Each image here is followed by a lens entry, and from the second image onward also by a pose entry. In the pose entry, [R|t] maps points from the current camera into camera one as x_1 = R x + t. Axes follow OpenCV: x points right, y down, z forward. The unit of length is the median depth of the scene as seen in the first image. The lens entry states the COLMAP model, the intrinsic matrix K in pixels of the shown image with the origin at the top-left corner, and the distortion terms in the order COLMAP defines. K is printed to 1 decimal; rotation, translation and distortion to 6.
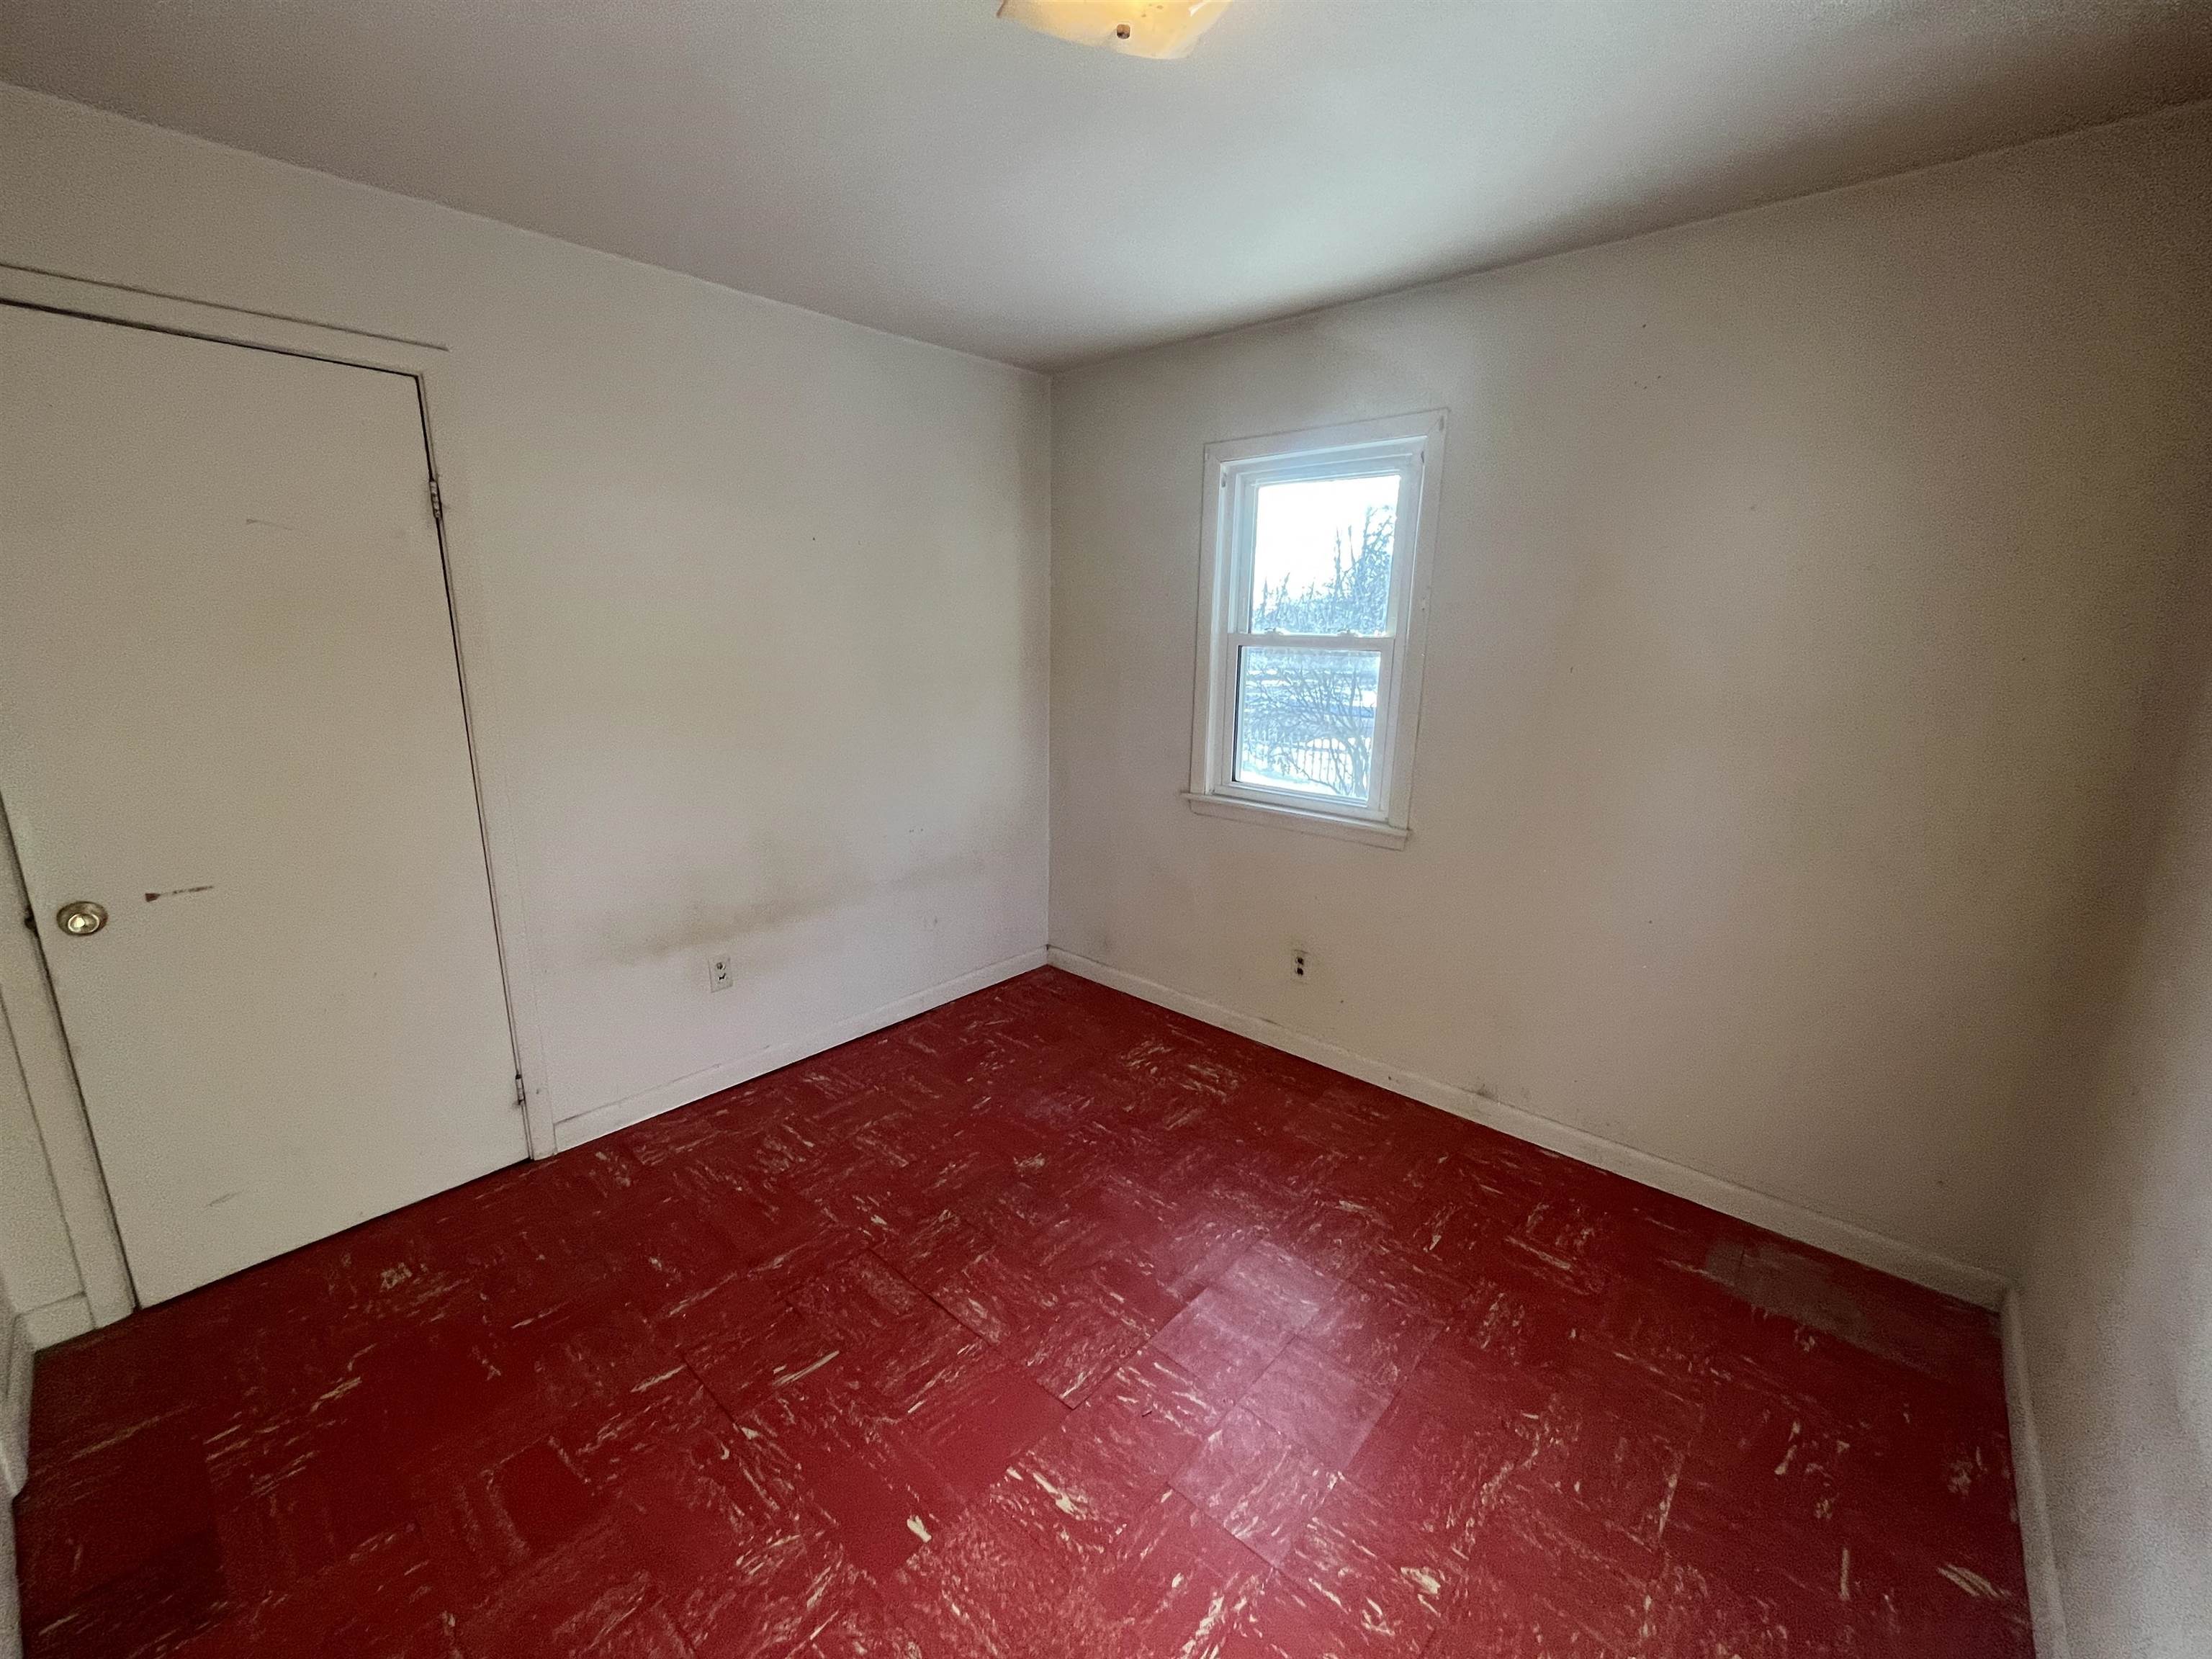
lens RADIAL K [[890.2, 0, 1102.3], [0, 890.2, 832.5], [0, 0, 1]] dist [-0.003121, 0.000160]
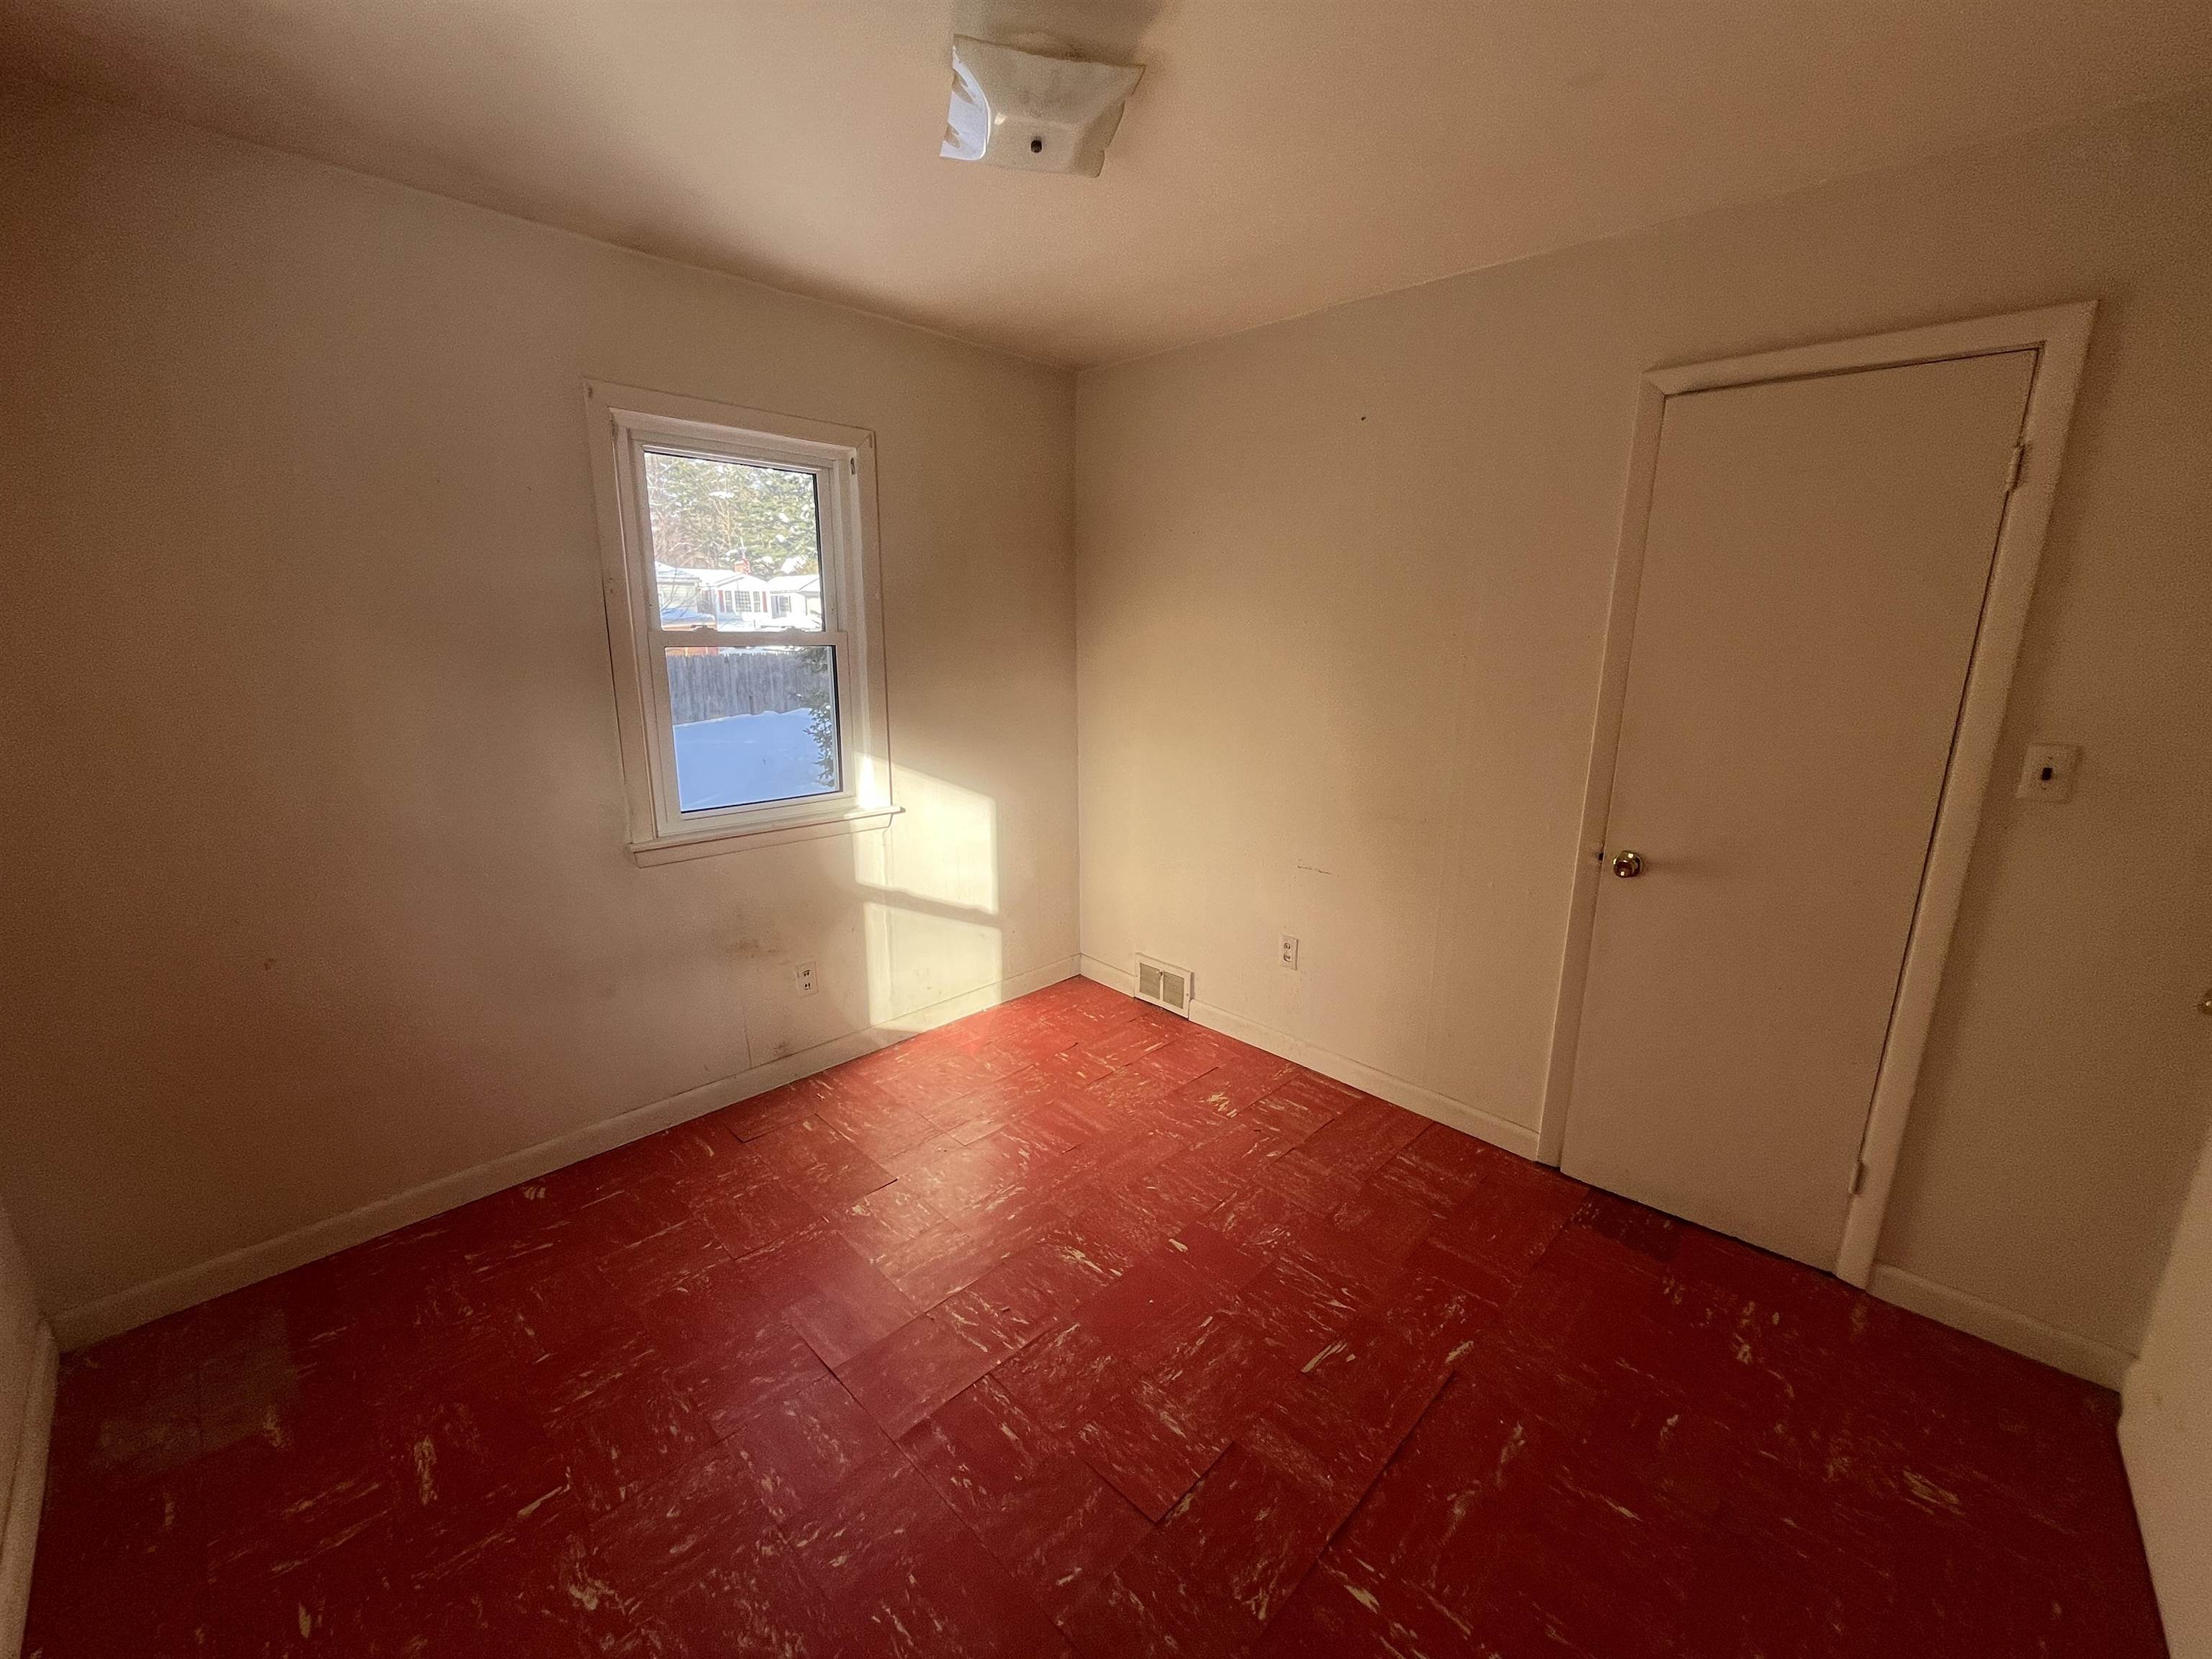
lens RADIAL K [[894.0, 0, 1104.9], [0, 894.0, 829.4], [0, 0, 1]] dist [-0.002207, -0.000192]
pose [[-0.998855, -0.030919, 0.036504, -0.092596], [-0.011594, 0.896777, 0.442331, -0.382172], [-0.046412, 0.441402, -0.896109, 1.593894]]
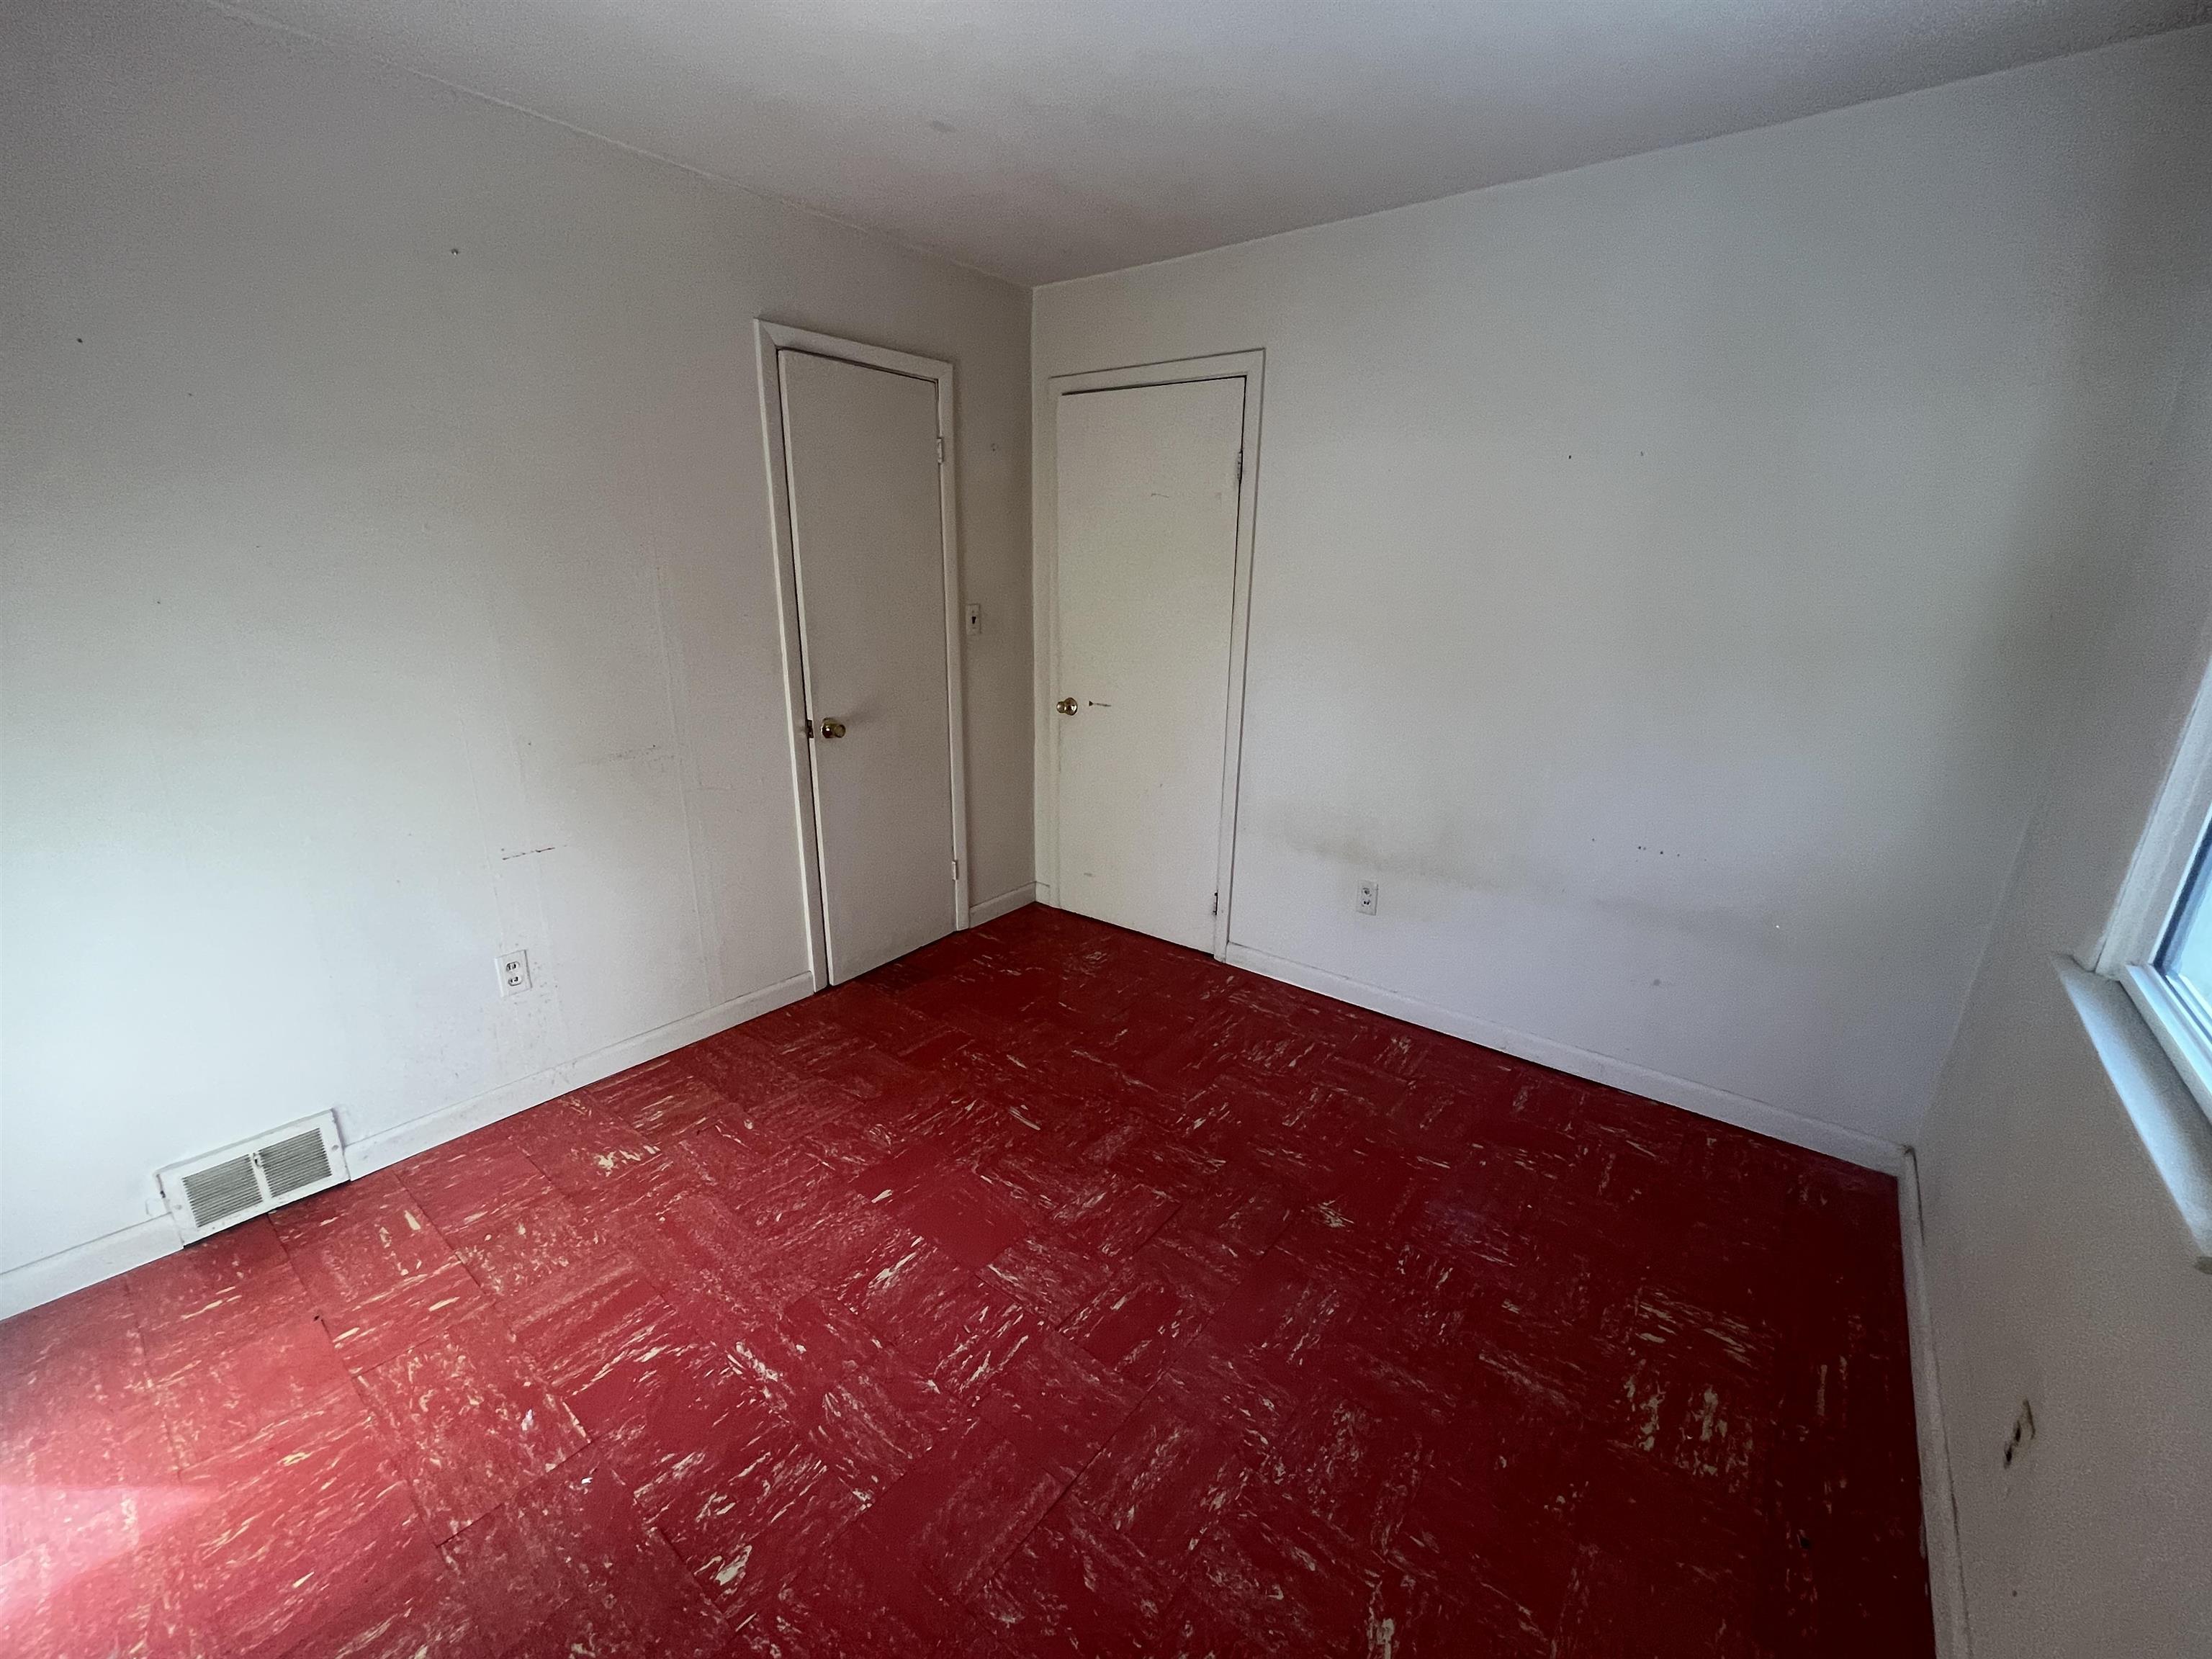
lens RADIAL K [[894.0, 0, 1104.9], [0, 894.0, 829.4], [0, 0, 1]] dist [-0.002207, -0.000192]
pose [[0.063315, 0.281774, -0.957389, 0.798288], [-0.242934, 0.934810, 0.259063, -0.171158], [0.967974, 0.216180, 0.127640, 0.813750]]
